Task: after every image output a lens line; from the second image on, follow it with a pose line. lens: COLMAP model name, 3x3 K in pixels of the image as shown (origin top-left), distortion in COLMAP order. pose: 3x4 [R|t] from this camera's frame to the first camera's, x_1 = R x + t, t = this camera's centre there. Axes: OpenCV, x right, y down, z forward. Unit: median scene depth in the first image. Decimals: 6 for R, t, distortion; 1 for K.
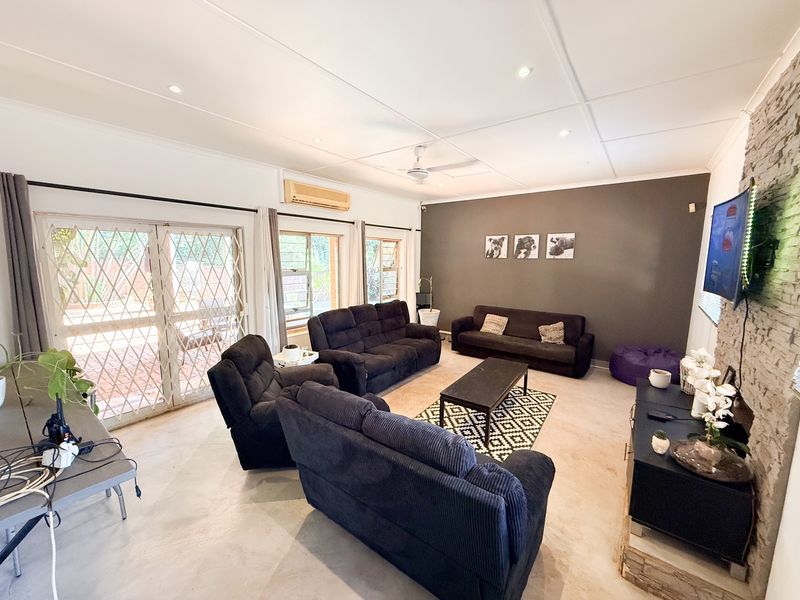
lens RADIAL K [[318.4, 0, 404.2], [0, 318.4, 302.7], [0, 0, 1]] dist [0.000583, -0.000010]
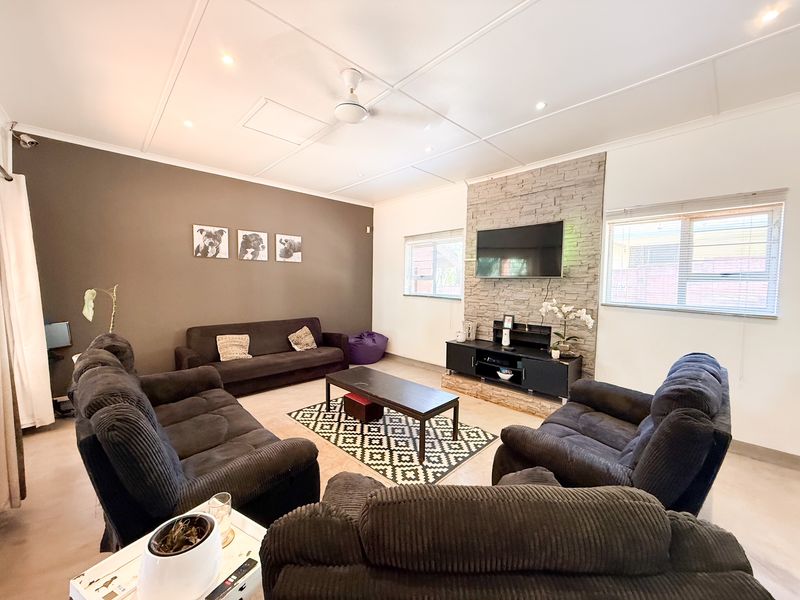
lens RADIAL K [[318.4, 0, 403.9], [0, 318.4, 298.5], [0, 0, 1]] dist [0.000583, -0.000010]
pose [[0.137126, -0.076424, 0.987601, -0.399043], [0.114055, 0.991606, 0.060898, -0.046219], [-0.983965, 0.104291, 0.144691, 0.517723]]
